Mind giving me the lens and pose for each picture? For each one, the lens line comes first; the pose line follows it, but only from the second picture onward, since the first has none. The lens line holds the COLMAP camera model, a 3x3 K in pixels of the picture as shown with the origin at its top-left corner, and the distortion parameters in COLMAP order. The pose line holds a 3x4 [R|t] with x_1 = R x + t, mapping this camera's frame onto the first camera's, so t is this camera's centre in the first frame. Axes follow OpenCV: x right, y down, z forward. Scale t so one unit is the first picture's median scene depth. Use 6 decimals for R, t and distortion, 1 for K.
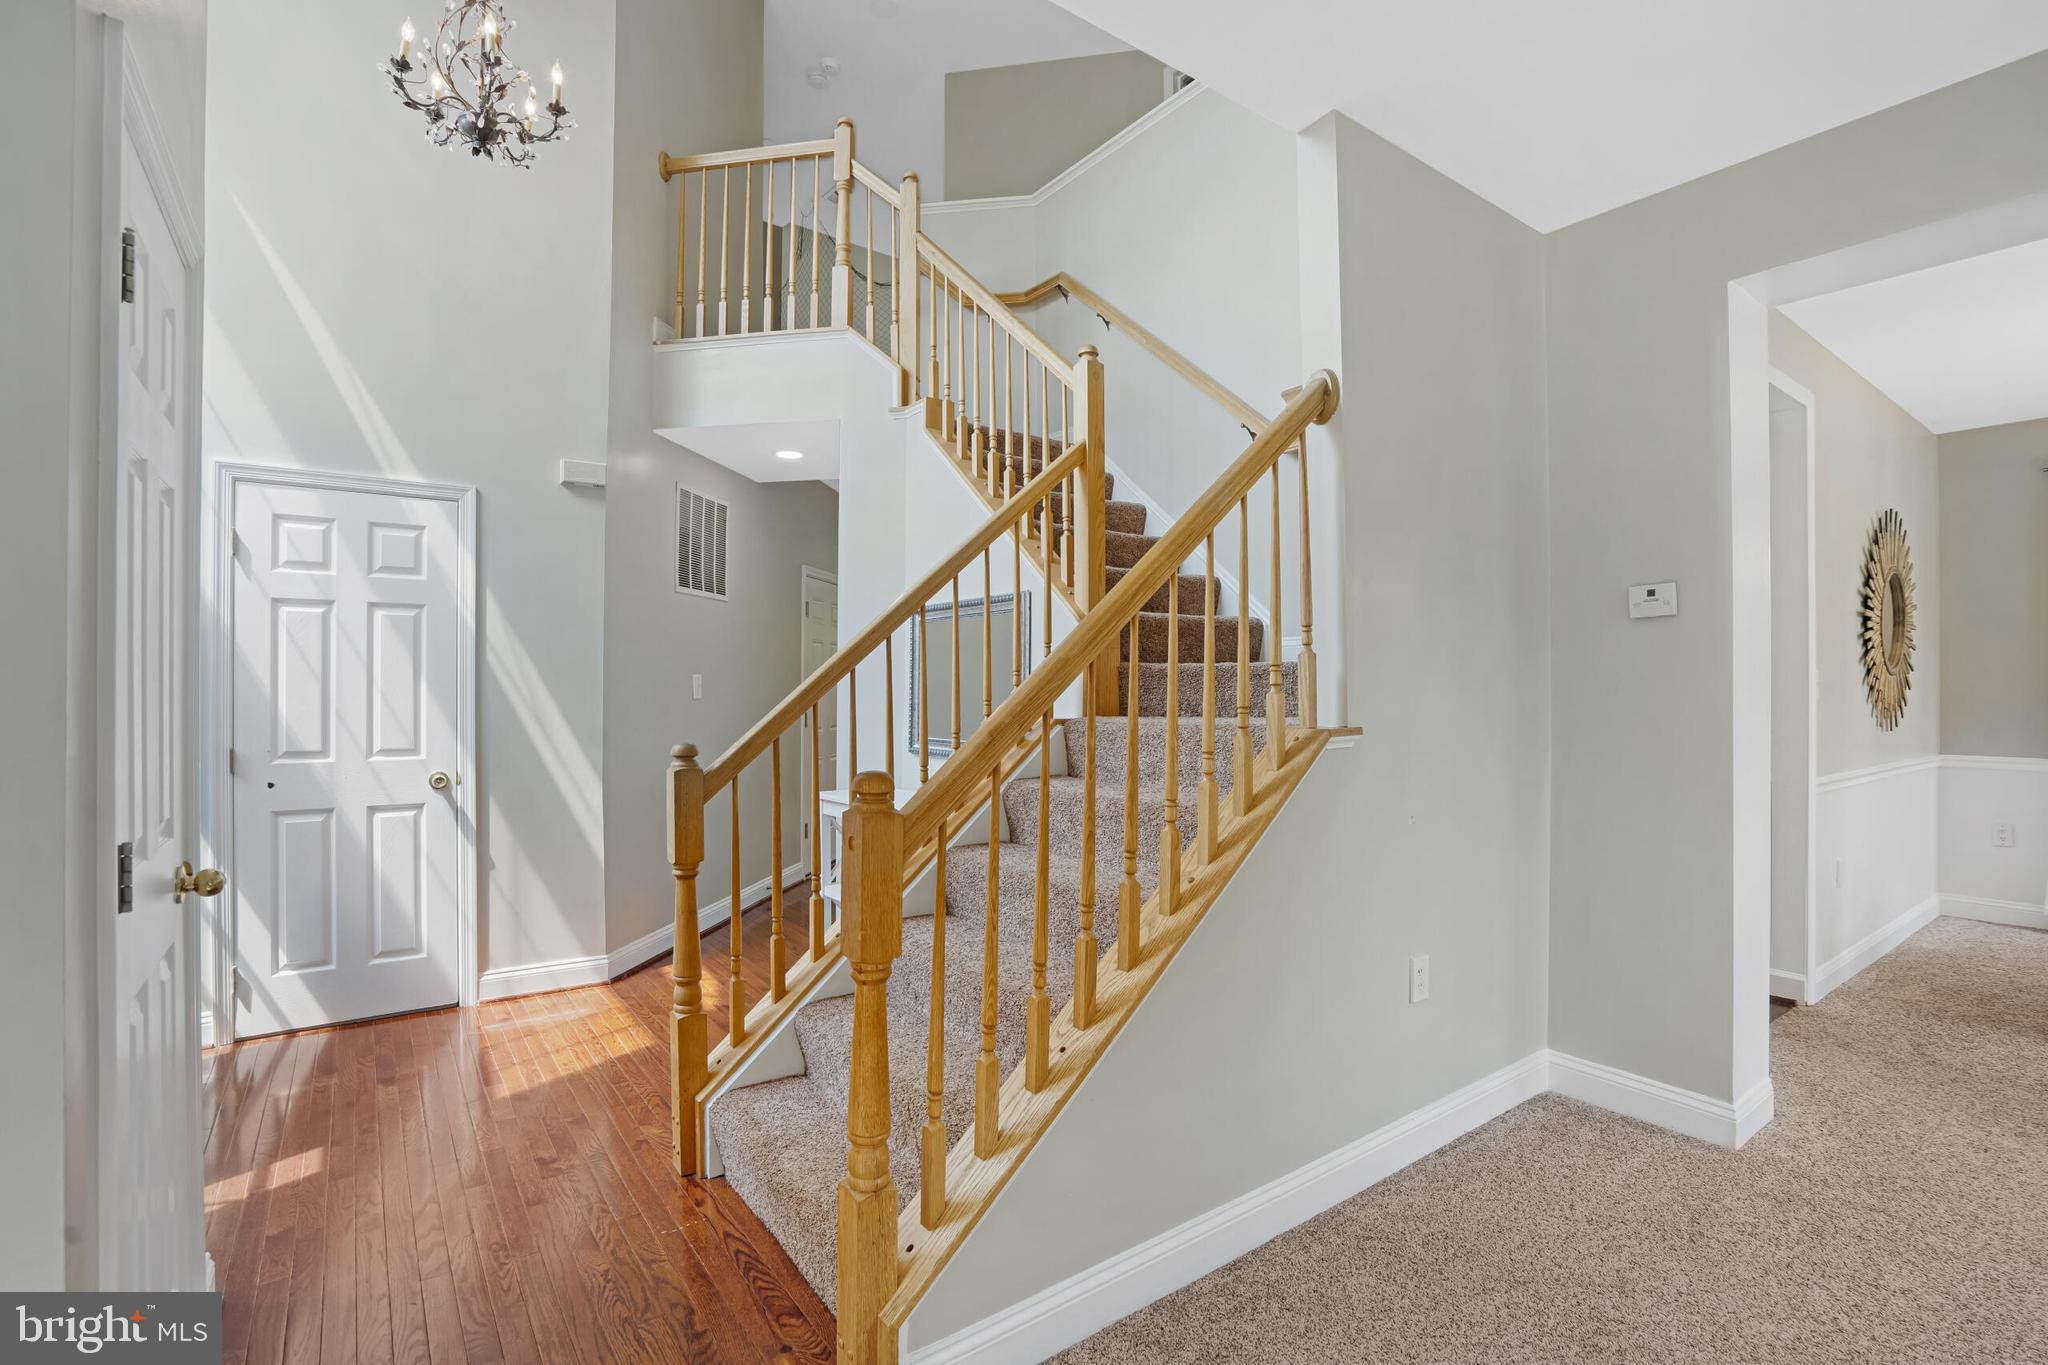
lens RADIAL K [[942.5, 0, 1019.8], [0, 942.5, 686.9], [0, 0, 1]] dist [-0.062990, 0.024142]
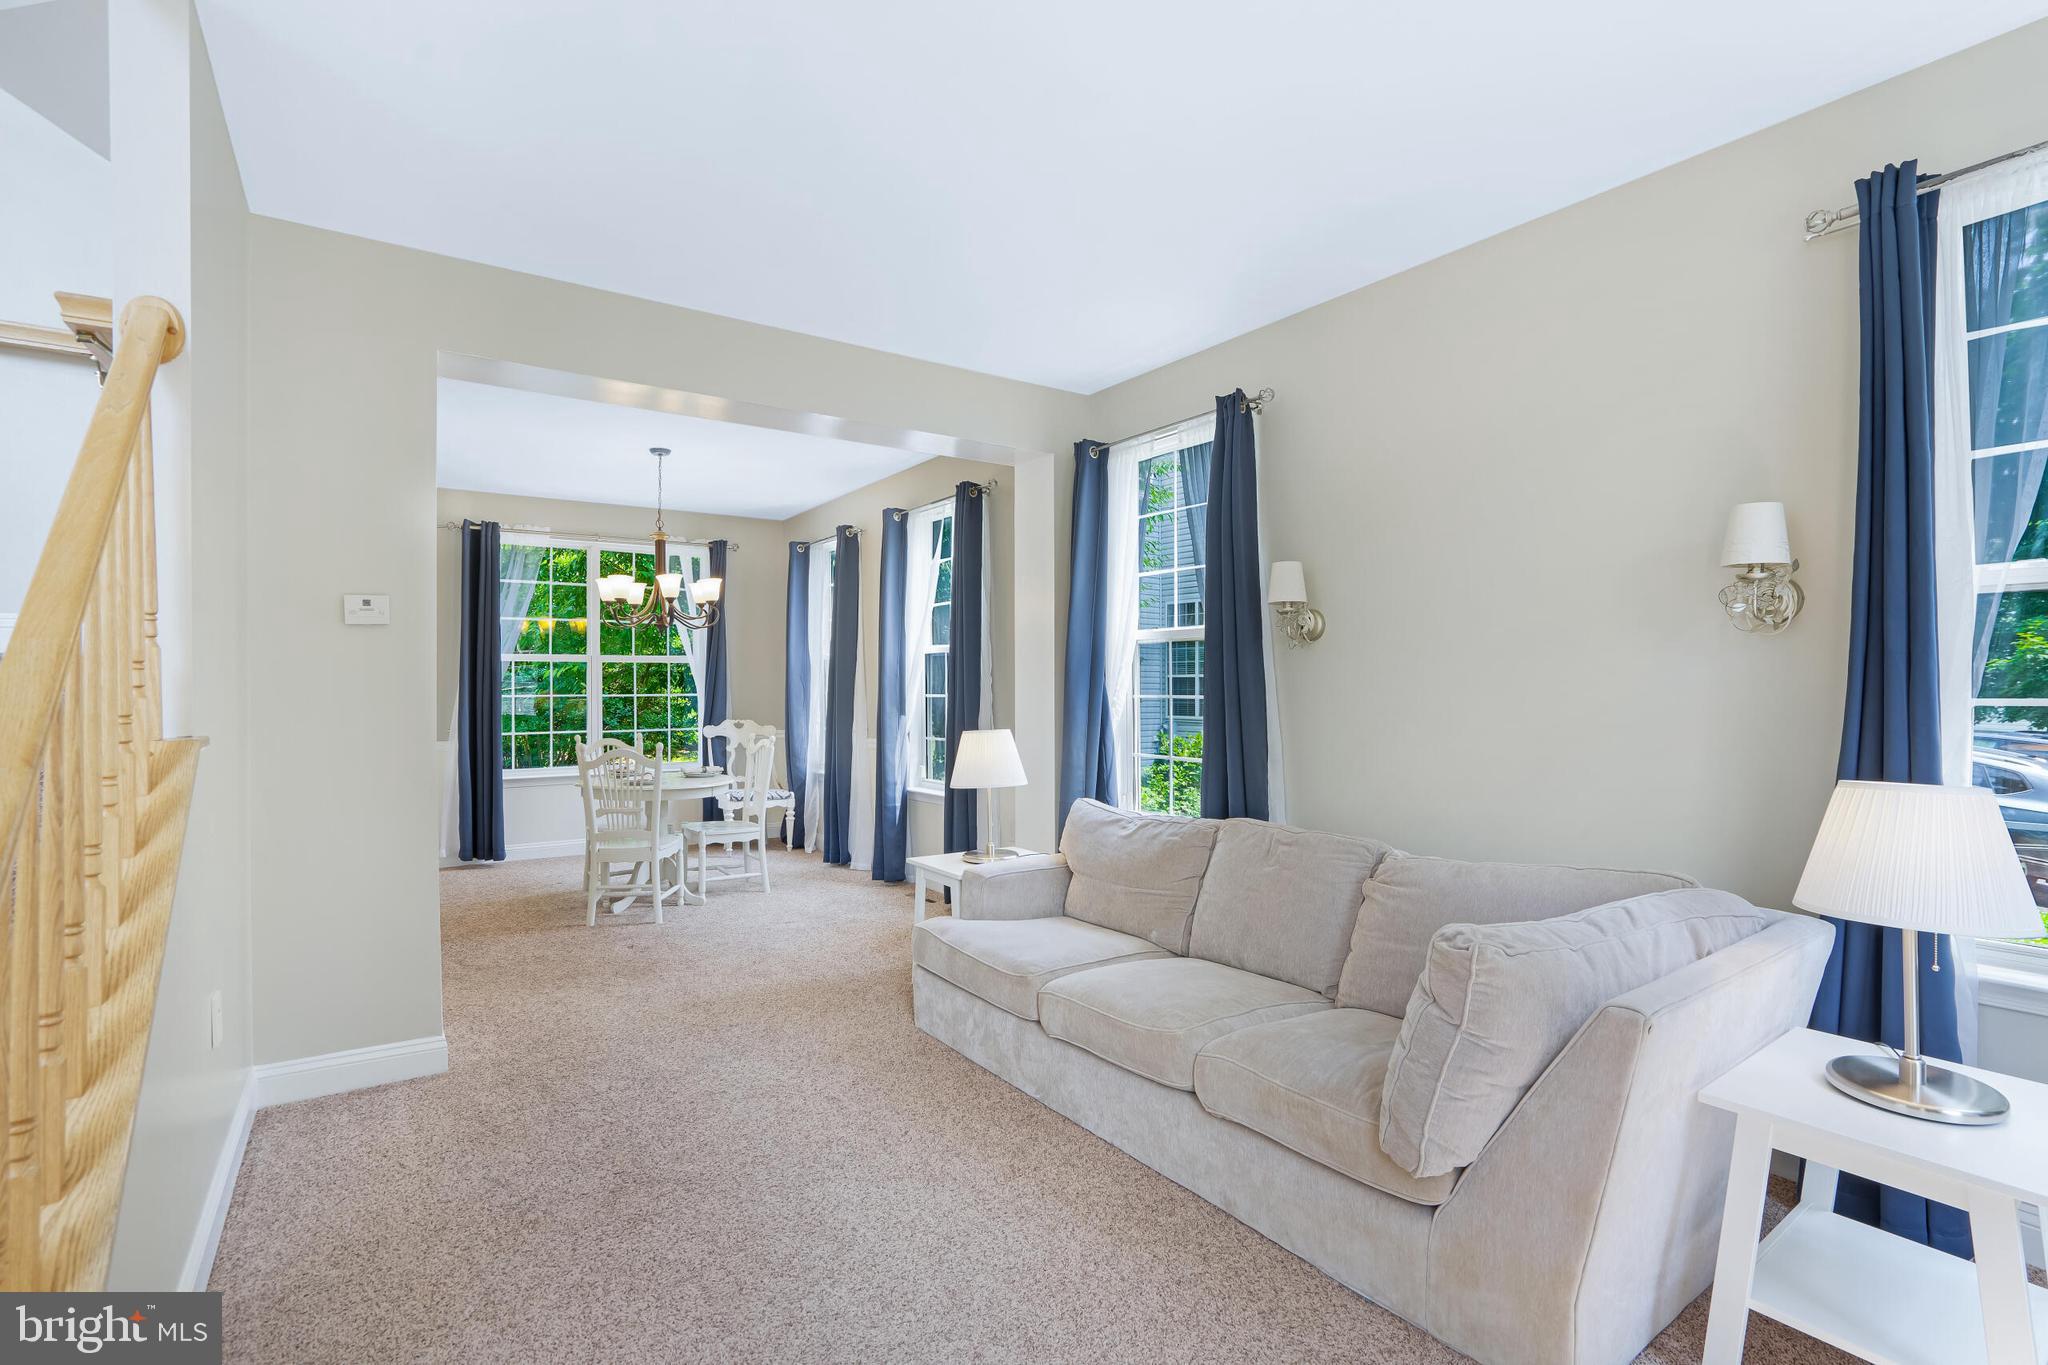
lens RADIAL K [[942.5, 0, 1019.8], [0, 942.5, 686.9], [0, 0, 1]] dist [-0.062990, 0.024142]
pose [[0.013231, 0.000271, 0.999912, -0.409856], [-0.000021, 1.000000, -0.000271, -0.001698], [-0.999912, -0.000017, 0.013231, 0.214887]]
